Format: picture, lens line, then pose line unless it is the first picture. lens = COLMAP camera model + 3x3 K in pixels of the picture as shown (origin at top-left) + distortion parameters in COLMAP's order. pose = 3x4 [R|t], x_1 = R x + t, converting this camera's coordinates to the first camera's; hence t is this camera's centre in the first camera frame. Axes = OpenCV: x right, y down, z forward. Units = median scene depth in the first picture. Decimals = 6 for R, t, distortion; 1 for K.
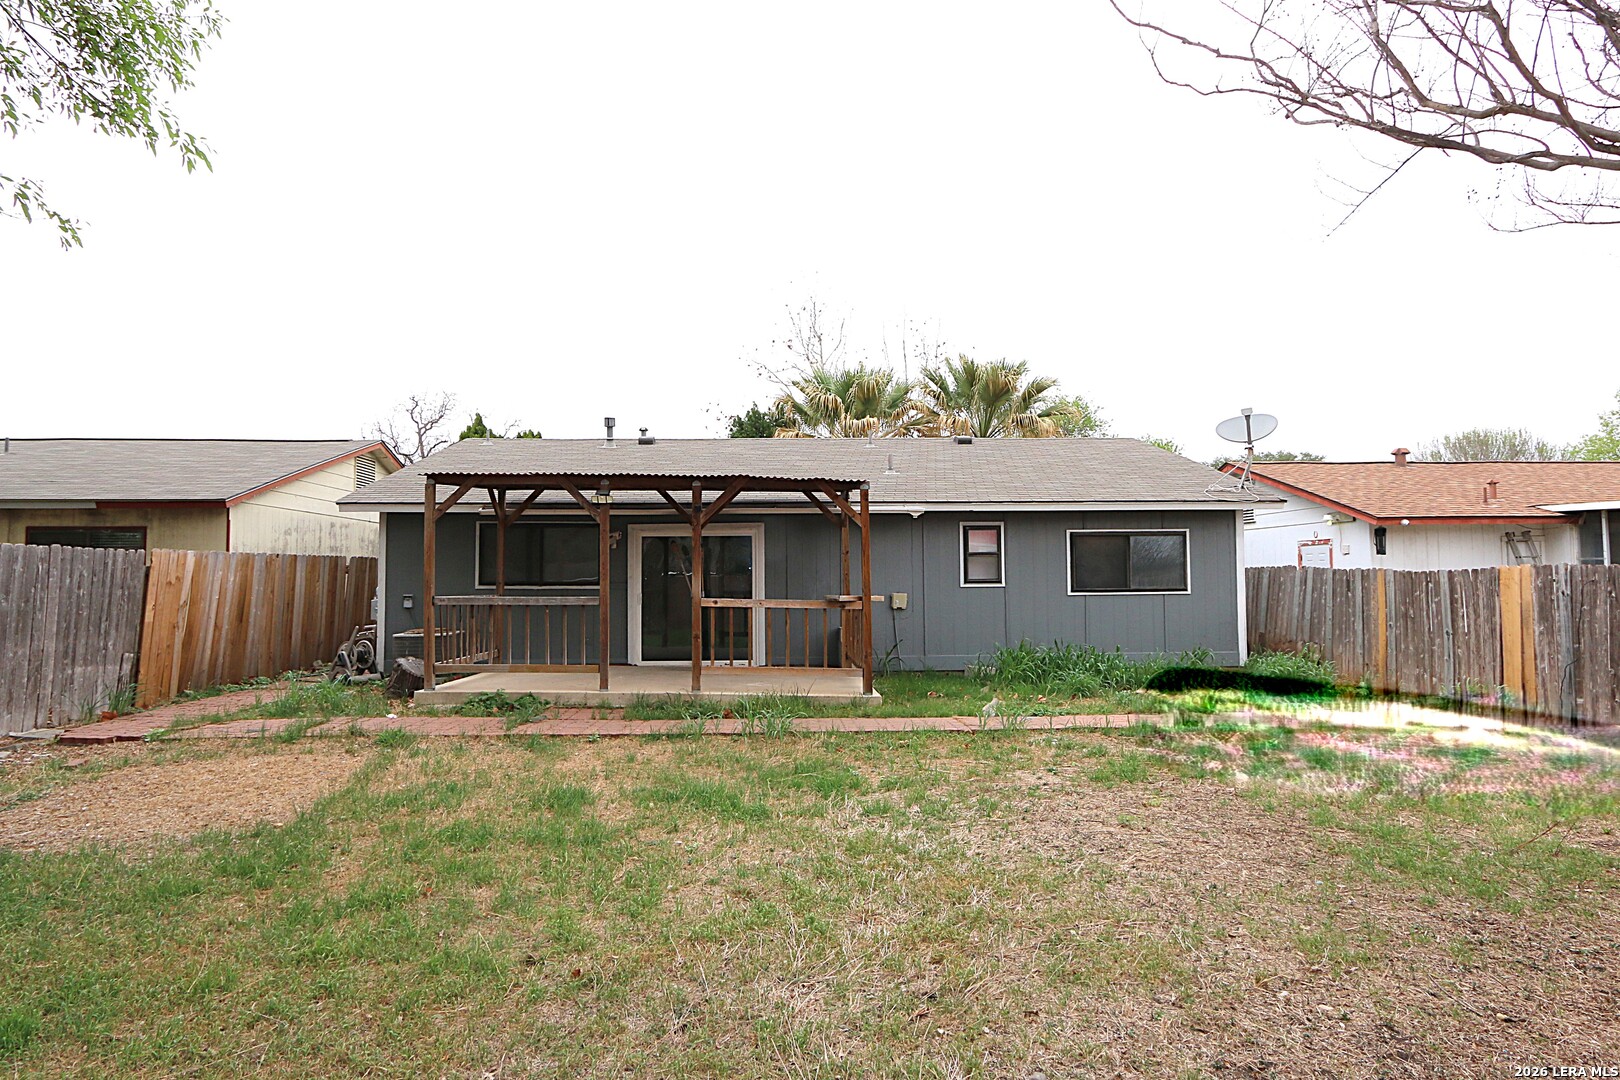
lens RADIAL K [[898.5, 0, 806.6], [0, 898.5, 536.1], [0, 0, 1]] dist [-0.001898, -0.000091]
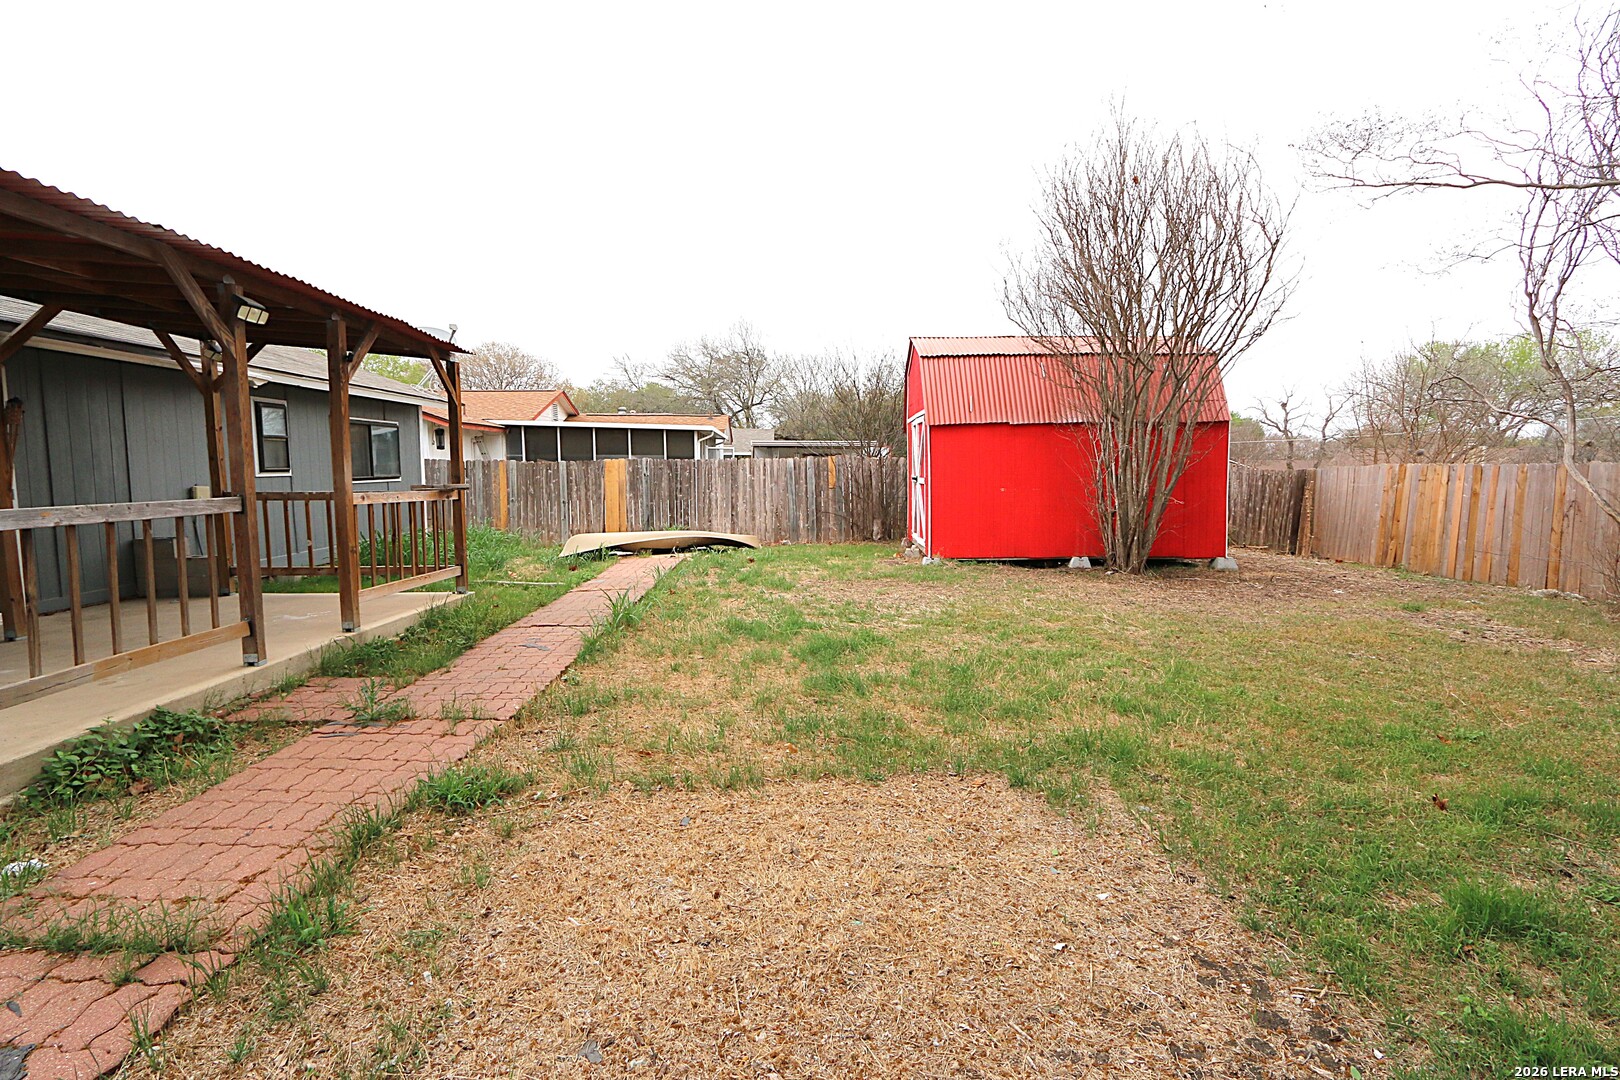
lens RADIAL K [[762.2, 0, 807.4], [0, 762.2, 537.0], [0, 0, 1]] dist [-0.001316, 0.000003]
pose [[0.025599, -0.089274, 0.995678, -0.551322], [-0.042402, 0.995011, 0.090304, 0.028655], [-0.998773, -0.044530, 0.021686, 0.509670]]
